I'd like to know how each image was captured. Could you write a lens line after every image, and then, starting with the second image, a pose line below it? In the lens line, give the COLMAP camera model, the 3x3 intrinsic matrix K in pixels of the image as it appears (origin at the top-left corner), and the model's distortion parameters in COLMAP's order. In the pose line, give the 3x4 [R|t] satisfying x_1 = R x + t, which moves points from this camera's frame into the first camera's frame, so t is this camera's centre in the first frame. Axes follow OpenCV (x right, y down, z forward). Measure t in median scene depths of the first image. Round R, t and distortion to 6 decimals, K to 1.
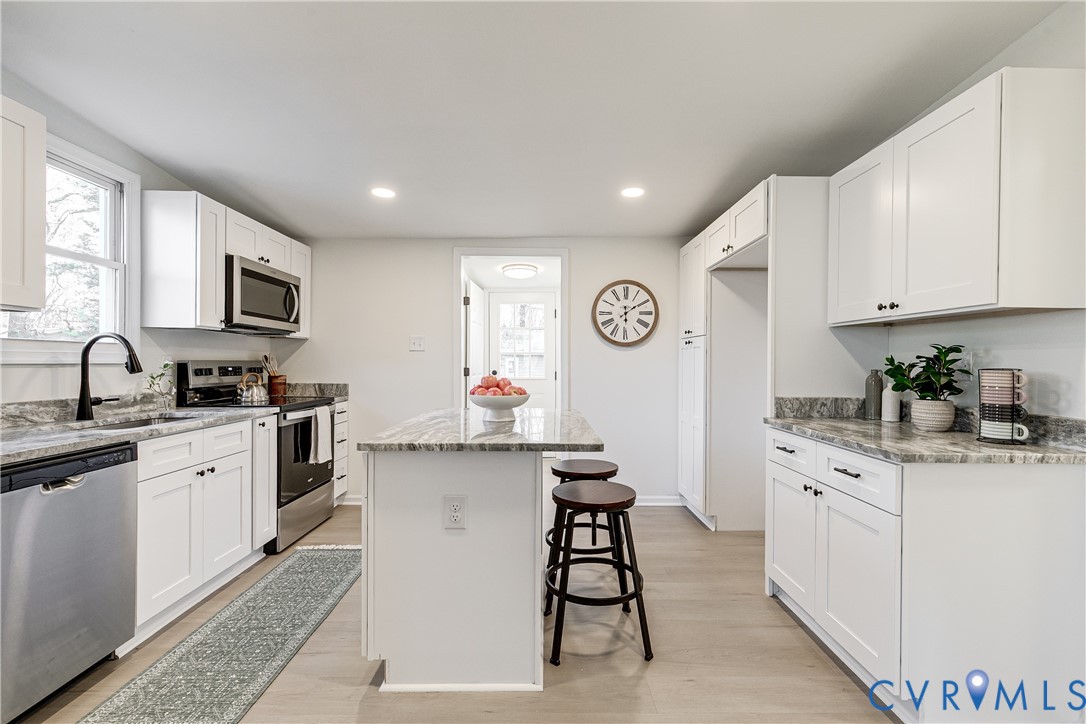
lens RADIAL K [[490.2, 0, 543.0], [0, 490.2, 362.0], [0, 0, 1]] dist [0.001148, 0.000170]
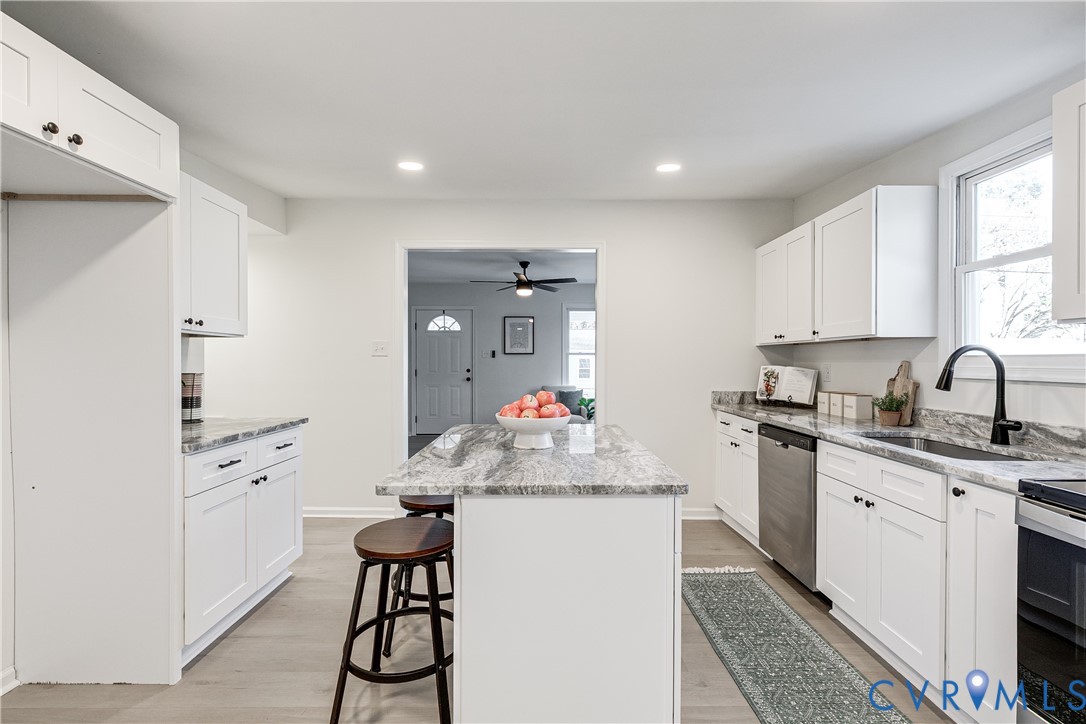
lens RADIAL K [[490.2, 0, 543.0], [0, 490.2, 362.0], [0, 0, 1]] dist [0.001148, 0.000170]
pose [[-0.999966, -0.007657, -0.003082, -0.107317], [-0.007669, 0.999964, 0.003603, -0.026766], [0.003054, 0.003627, -0.999989, 1.911085]]
